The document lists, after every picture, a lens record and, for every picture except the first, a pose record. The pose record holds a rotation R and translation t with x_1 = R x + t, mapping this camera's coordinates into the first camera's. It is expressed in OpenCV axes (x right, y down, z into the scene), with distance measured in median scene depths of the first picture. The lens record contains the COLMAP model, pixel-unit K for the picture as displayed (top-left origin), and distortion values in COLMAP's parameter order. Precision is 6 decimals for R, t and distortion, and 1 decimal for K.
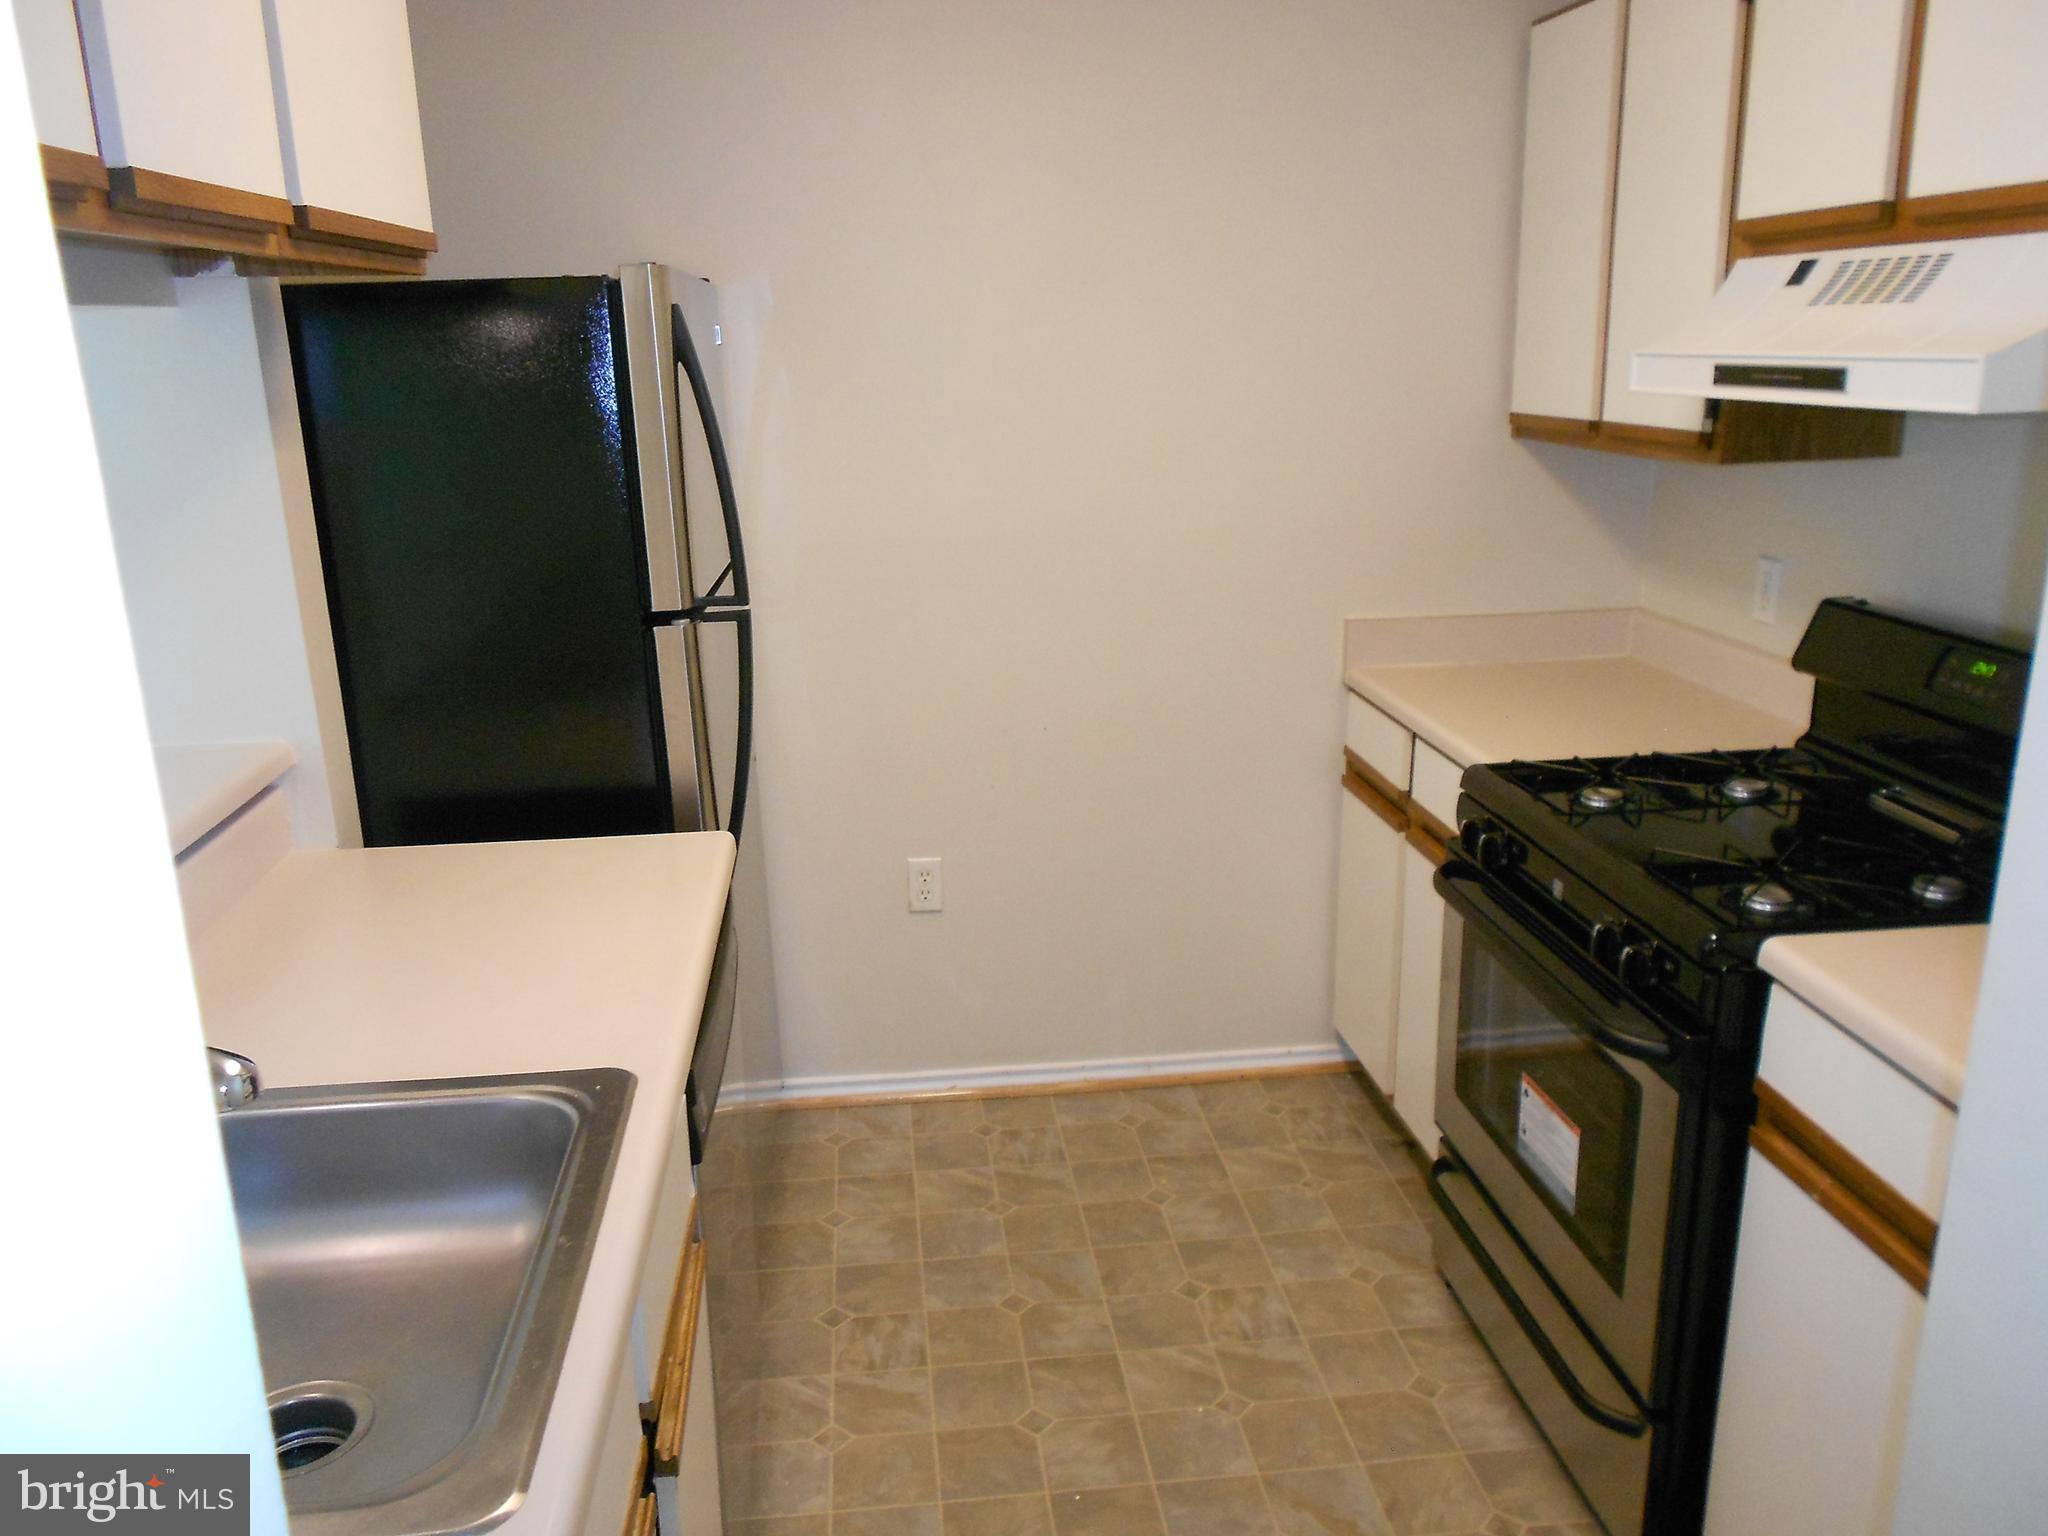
lens RADIAL K [[1567.1, 0, 1034.1], [0, 1567.1, 812.9], [0, 0, 1]] dist [0.001211, -0.010960]
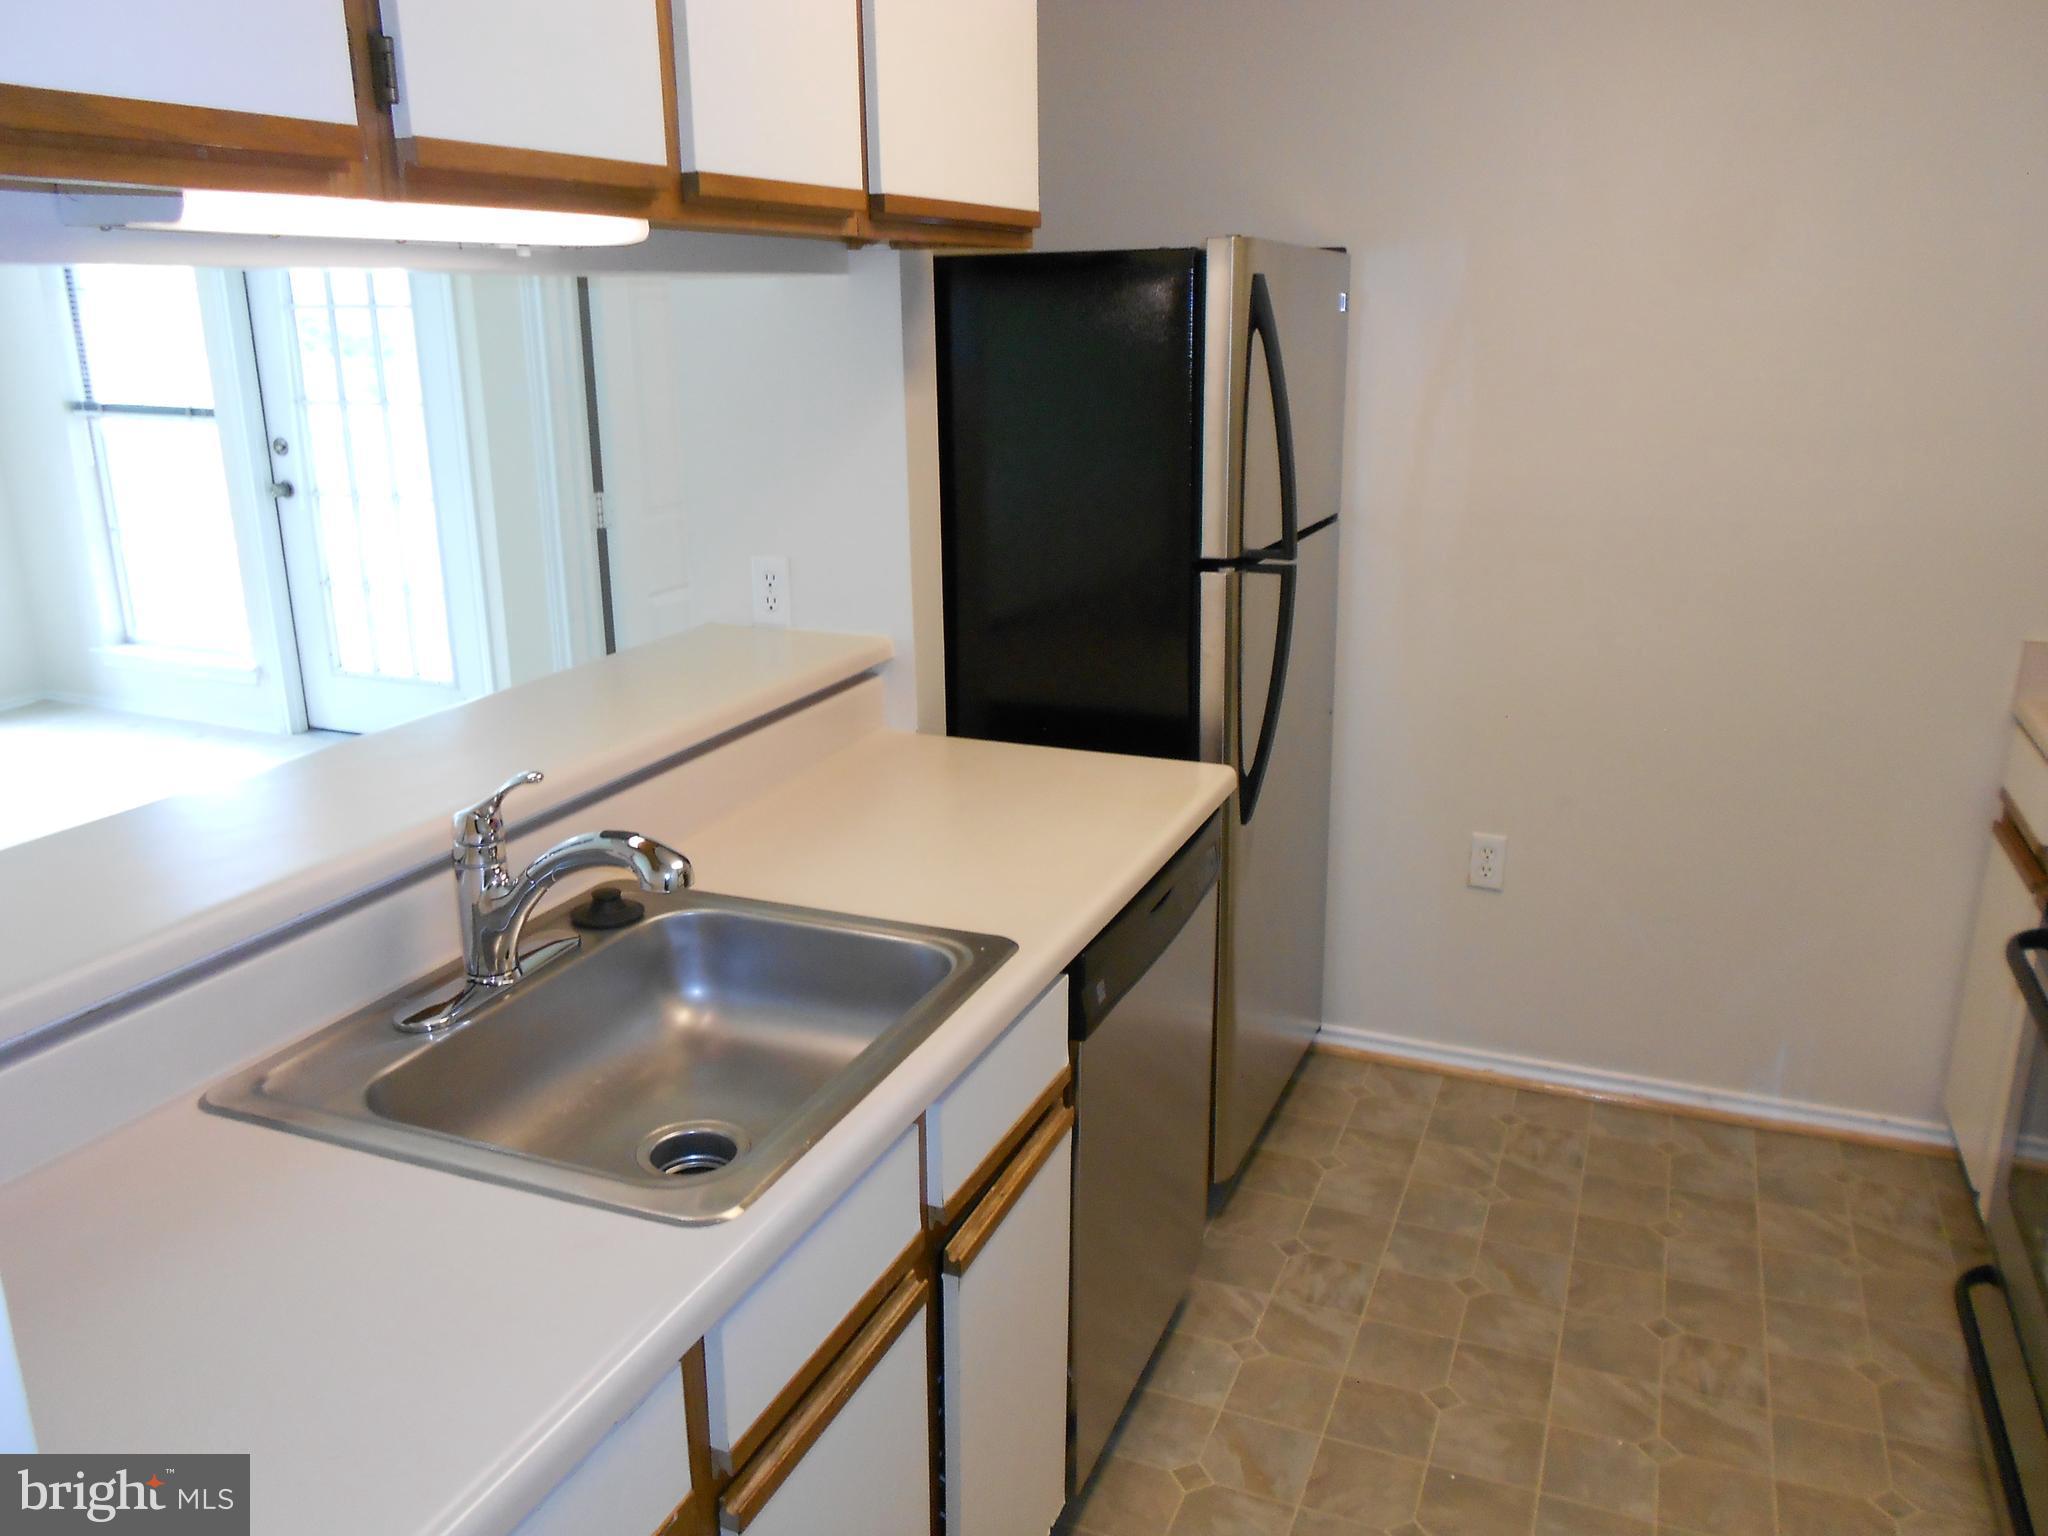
lens RADIAL K [[1567.1, 0, 1040.7], [0, 1567.1, 807.5], [0, 0, 1]] dist [0.001211, -0.010960]
pose [[0.877940, 0.156963, -0.452310, 0.165980], [-0.149167, 0.987385, 0.053111, 0.001745], [0.454940, 0.020841, 0.890278, -0.015602]]
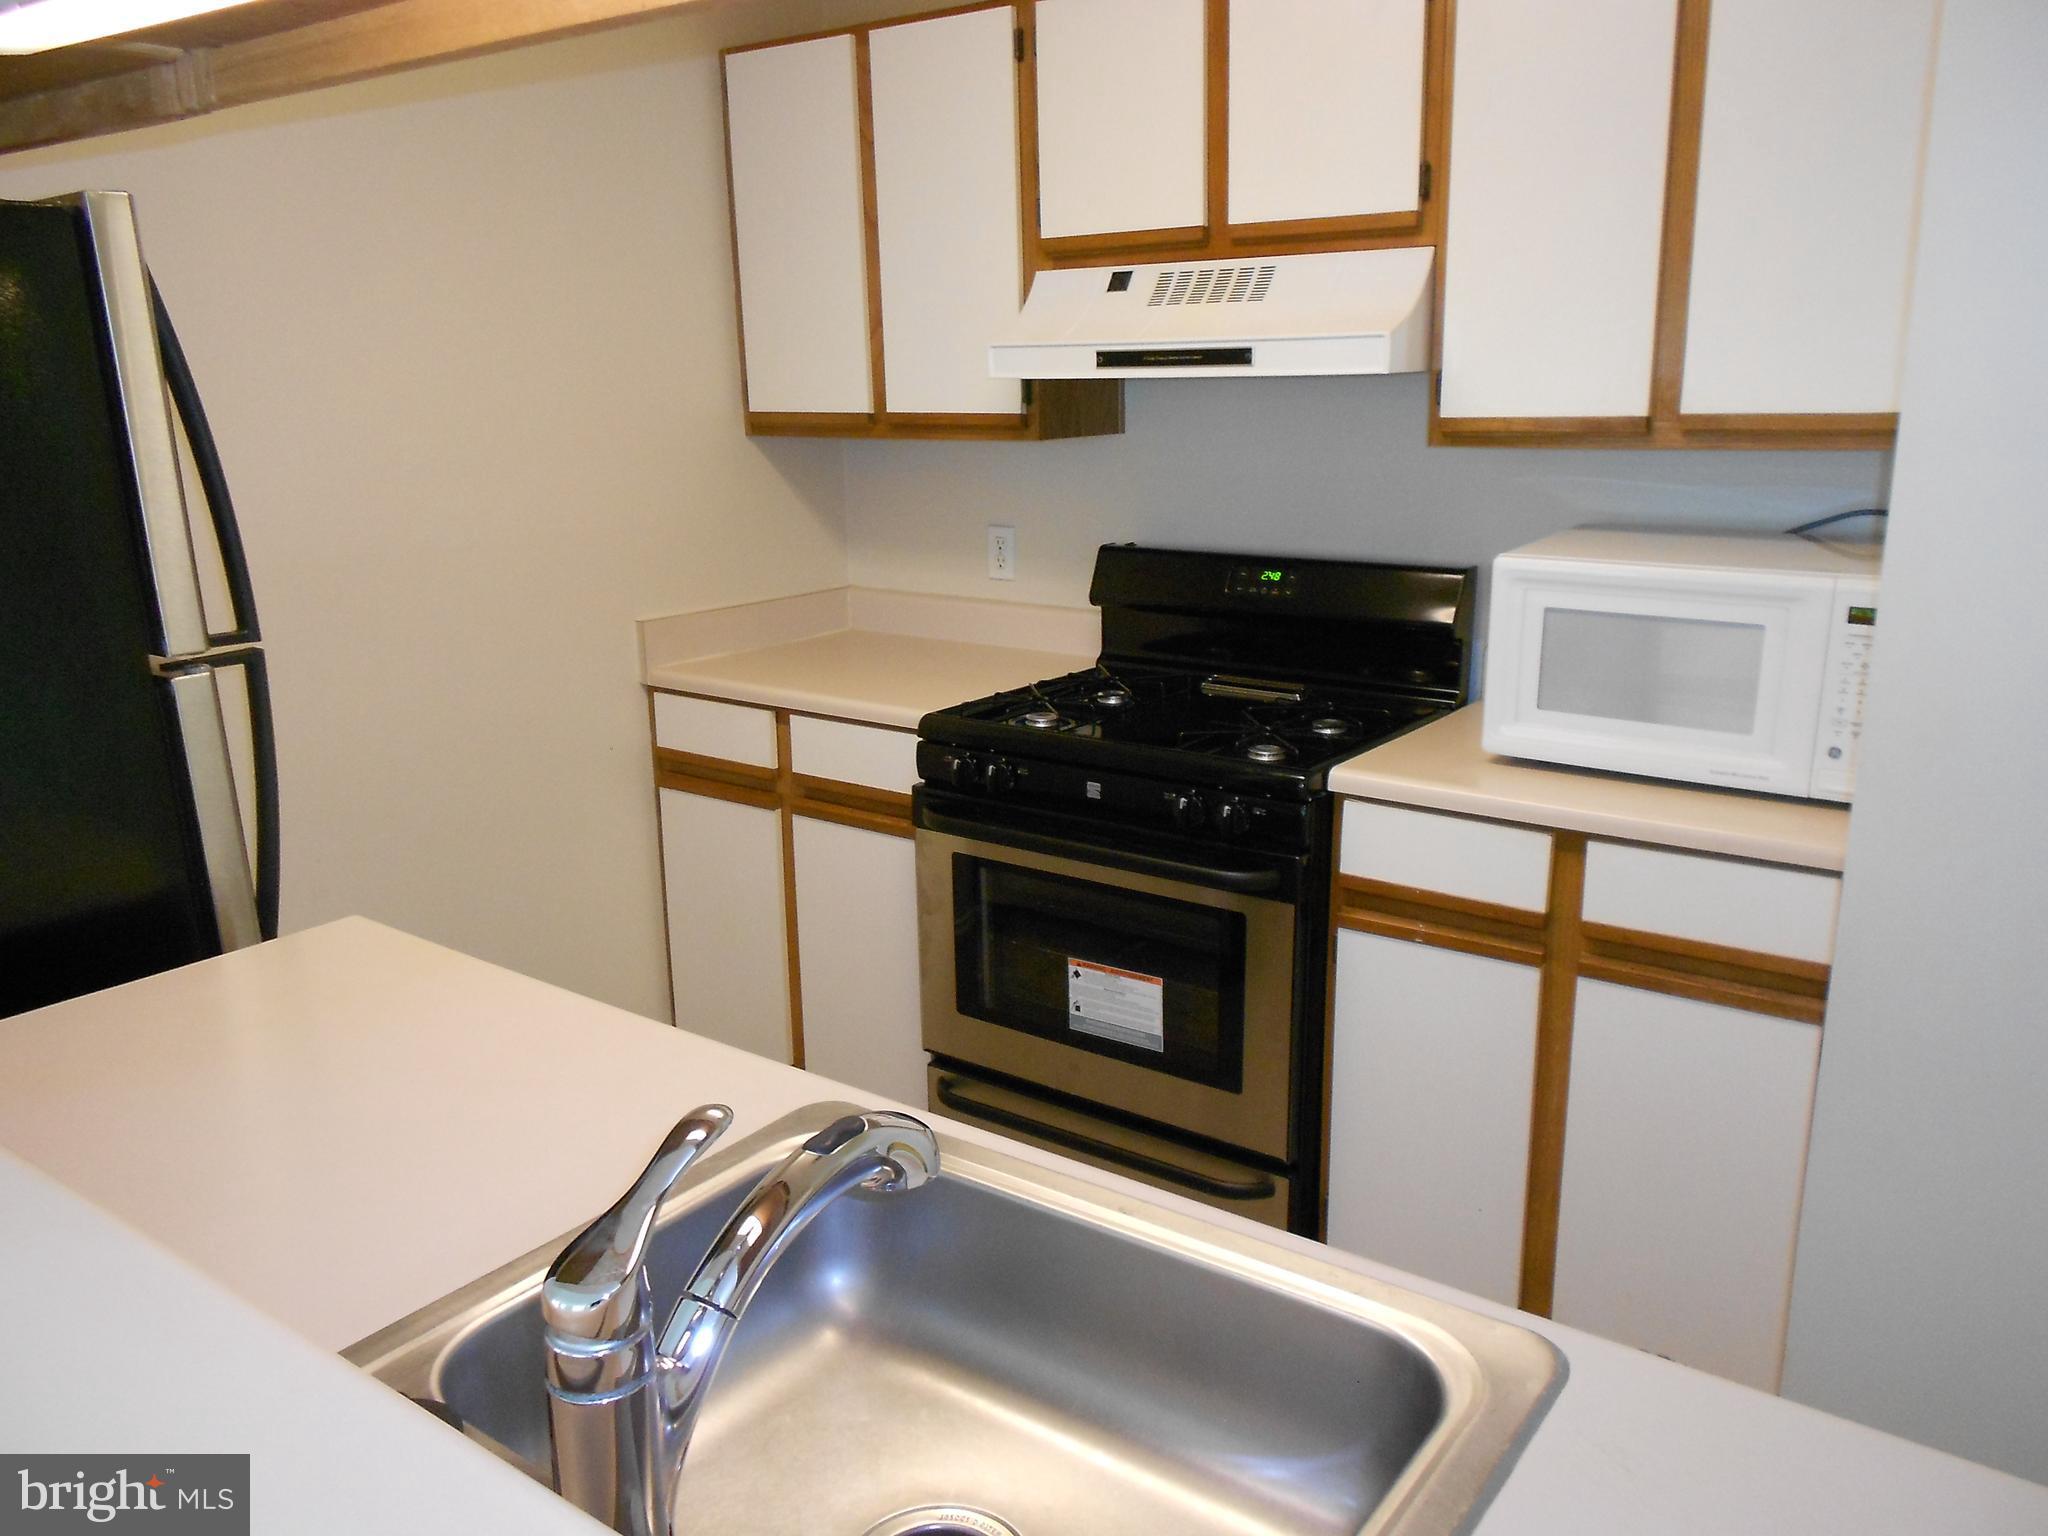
lens RADIAL K [[1567.1, 0, 1018.6], [0, 1567.1, 814.0], [0, 0, 1]] dist [0.001211, -0.010960]
pose [[0.687363, -0.189528, 0.701149, -0.468962], [0.211998, 0.975670, 0.055905, -0.010252], [-0.694686, 0.110215, 0.710819, 0.175076]]
